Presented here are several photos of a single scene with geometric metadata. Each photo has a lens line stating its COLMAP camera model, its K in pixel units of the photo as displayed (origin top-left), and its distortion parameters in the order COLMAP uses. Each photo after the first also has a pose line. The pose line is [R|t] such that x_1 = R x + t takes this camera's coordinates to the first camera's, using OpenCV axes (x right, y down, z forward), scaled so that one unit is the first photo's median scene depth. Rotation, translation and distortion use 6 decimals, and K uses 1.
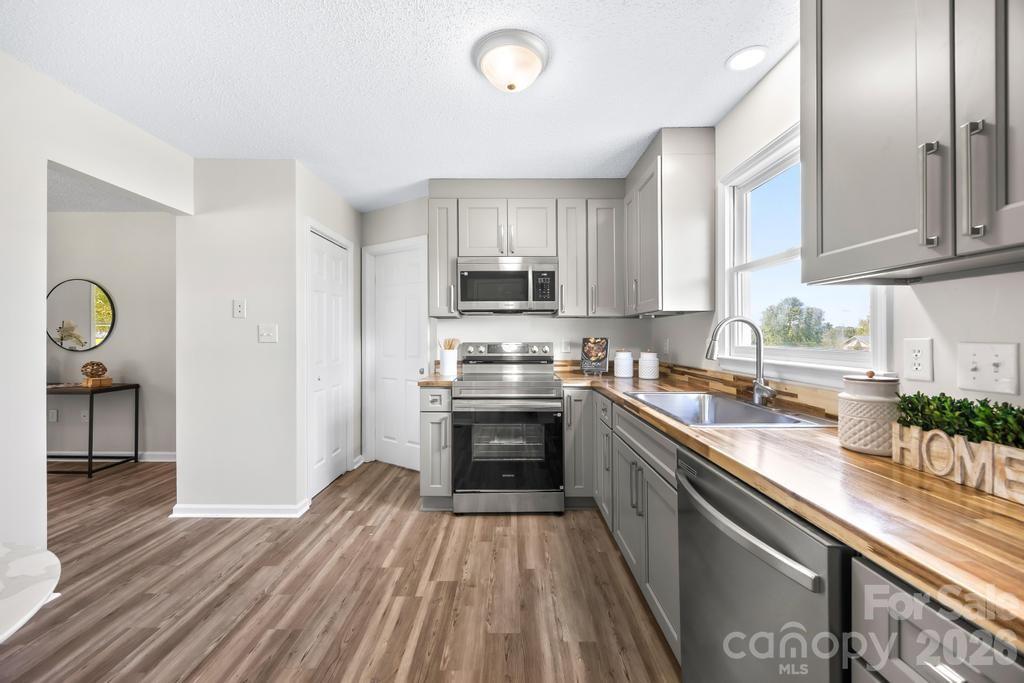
lens RADIAL K [[393.8, 0, 505.5], [0, 393.8, 336.5], [0, 0, 1]] dist [-0.003800, 0.000919]
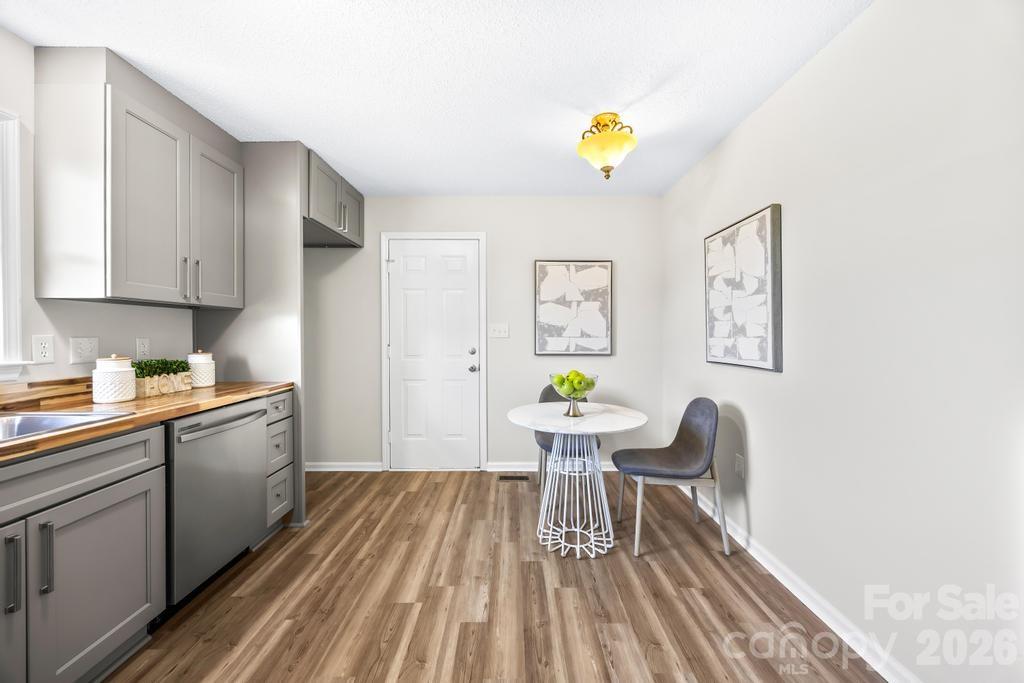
lens RADIAL K [[393.8, 0, 517.1], [0, 393.8, 339.0], [0, 0, 1]] dist [-0.003800, 0.000919]
pose [[-0.999881, 0.004168, -0.014886, -0.299816], [0.003902, 0.999832, 0.017886, -0.000385], [0.014958, 0.017825, -0.999729, 1.053964]]
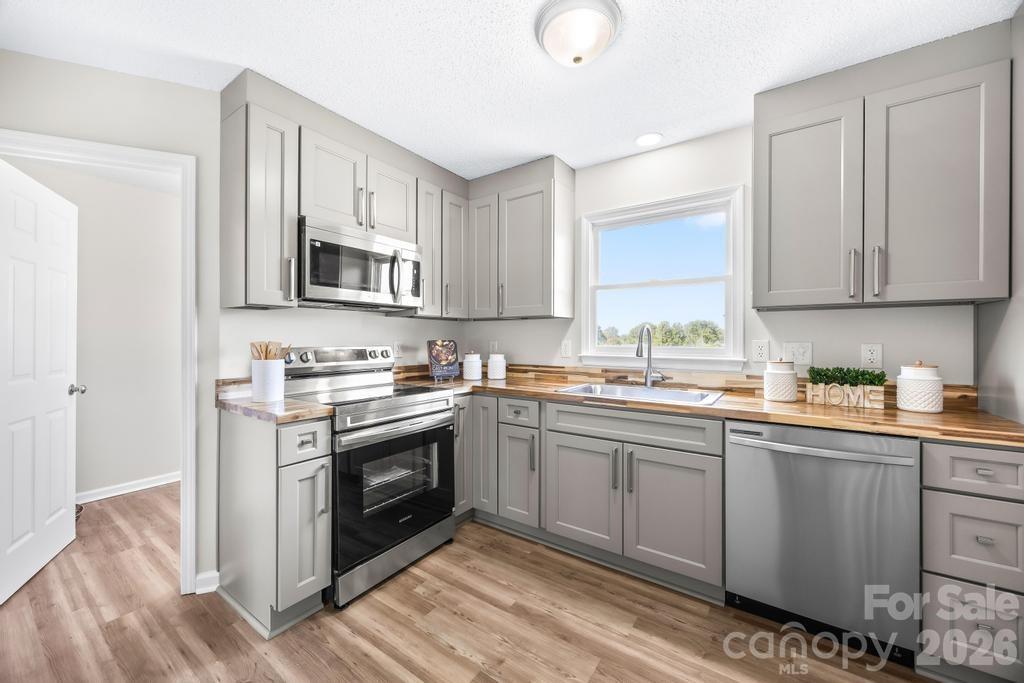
lens RADIAL K [[393.8, 0, 502.2], [0, 393.8, 336.1], [0, 0, 1]] dist [-0.003800, 0.000919]
pose [[0.562939, 0.006692, 0.826471, -0.523088], [-0.001435, 0.999974, -0.007119, 0.000135], [-0.826497, 0.002821, 0.562934, 0.404699]]
